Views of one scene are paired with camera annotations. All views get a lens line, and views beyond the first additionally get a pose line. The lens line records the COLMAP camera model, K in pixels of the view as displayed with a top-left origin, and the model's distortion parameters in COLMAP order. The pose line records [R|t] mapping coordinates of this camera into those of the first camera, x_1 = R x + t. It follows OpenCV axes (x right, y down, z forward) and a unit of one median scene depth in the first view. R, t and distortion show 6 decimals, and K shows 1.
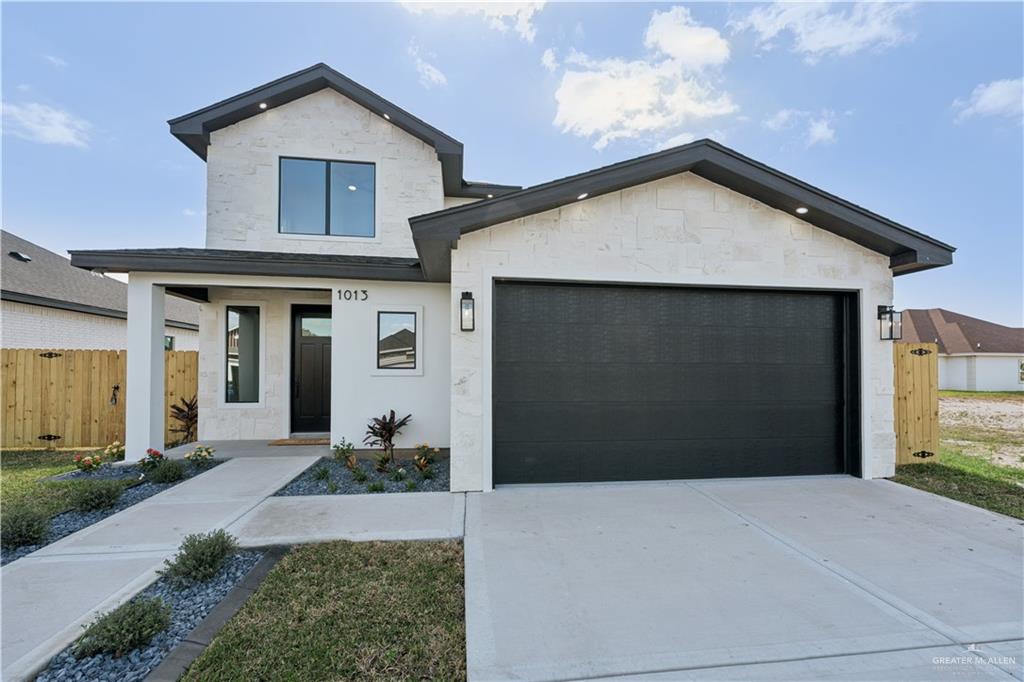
lens RADIAL K [[414.6, 0, 514.0], [0, 414.6, 358.9], [0, 0, 1]] dist [-0.000407, -0.000717]
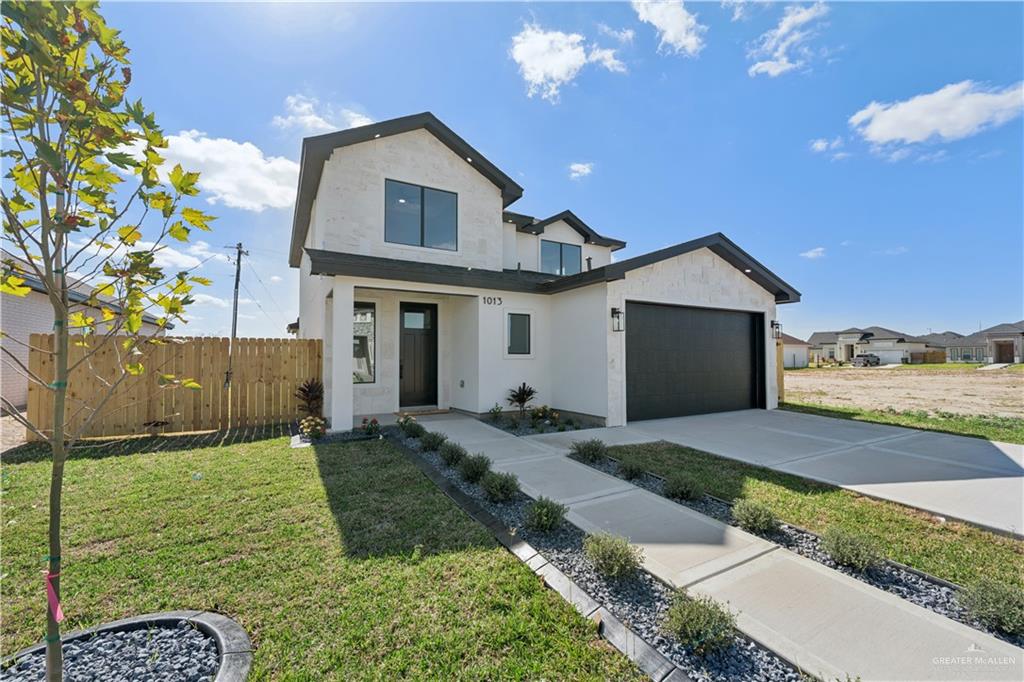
lens RADIAL K [[414.6, 0, 508.0], [0, 414.6, 343.1], [0, 0, 1]] dist [-0.000407, -0.000717]
pose [[0.932071, 0.008246, 0.362181, -0.867766], [-0.004189, 0.999919, -0.011986, 0.003205], [-0.362251, 0.009655, 0.932031, -0.319245]]
